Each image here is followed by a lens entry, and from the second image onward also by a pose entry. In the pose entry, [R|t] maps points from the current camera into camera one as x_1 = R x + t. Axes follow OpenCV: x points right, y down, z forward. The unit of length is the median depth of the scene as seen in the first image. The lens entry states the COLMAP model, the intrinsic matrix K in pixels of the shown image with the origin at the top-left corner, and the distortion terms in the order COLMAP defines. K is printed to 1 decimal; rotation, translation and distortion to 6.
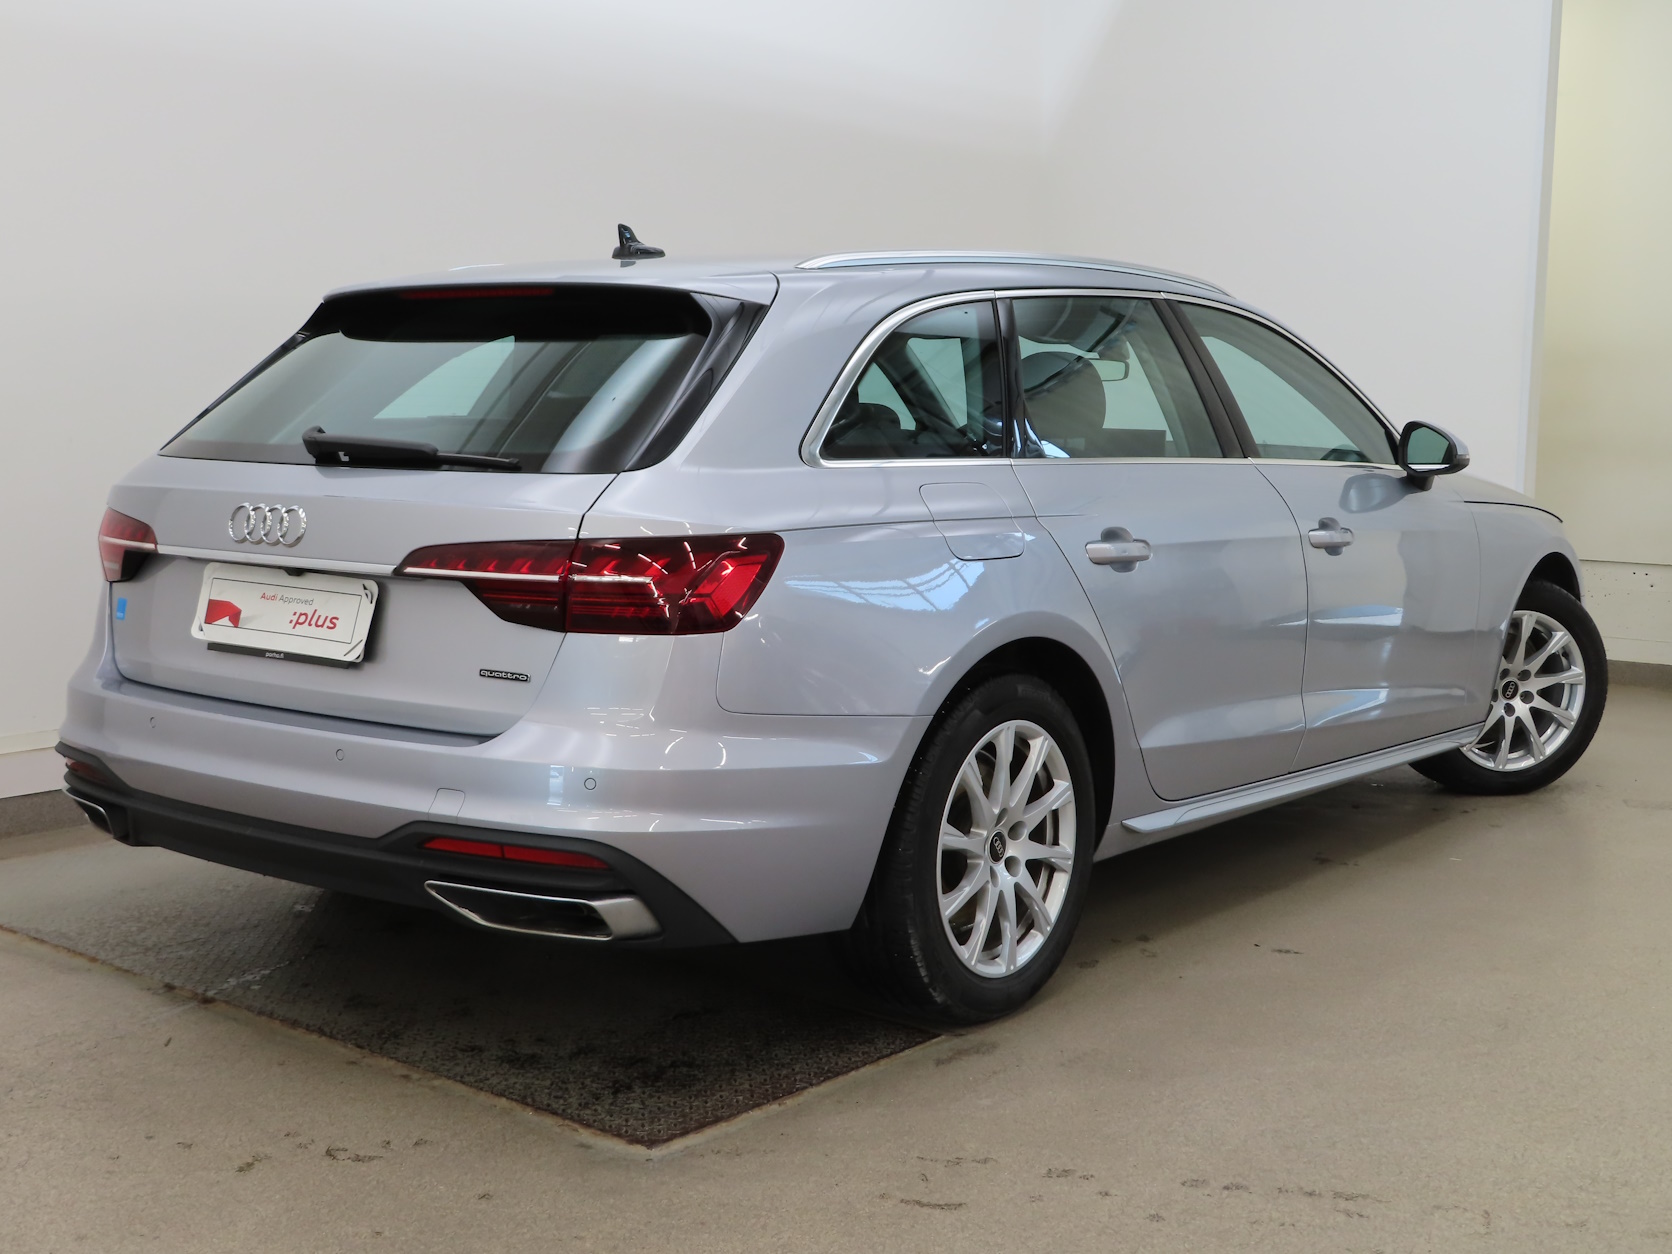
lens RADIAL K [[2528.5, 0, 836.0], [0, 2528.5, 627.0], [0, 0, 1]] dist [-0.109204, 0.012290]
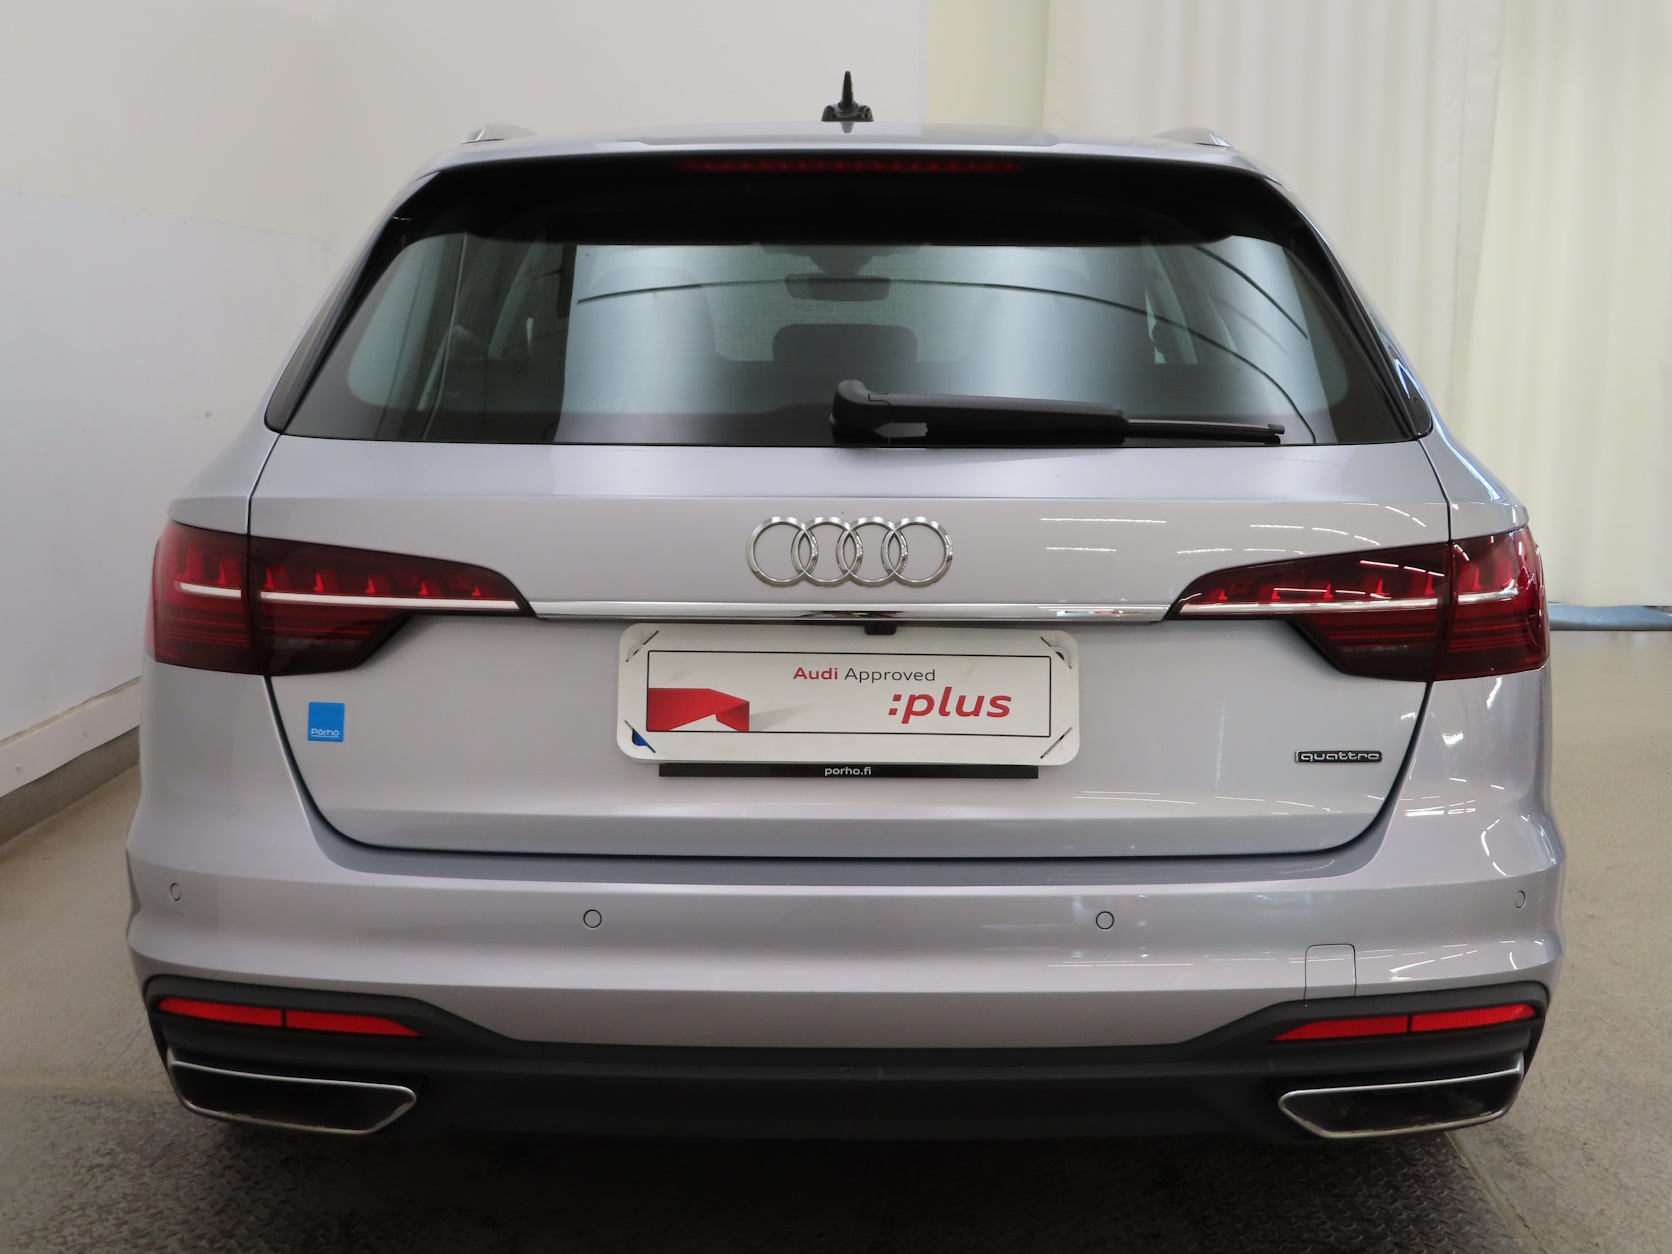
lens RADIAL K [[2528.5, 0, 836.0], [0, 2528.5, 627.0], [0, 0, 1]] dist [-0.109204, 0.012290]
pose [[0.763287, -0.090675, 0.639664, -0.609640], [0.069765, 0.995880, 0.057923, -0.057838], [-0.642281, 0.000414, 0.766469, 0.553629]]
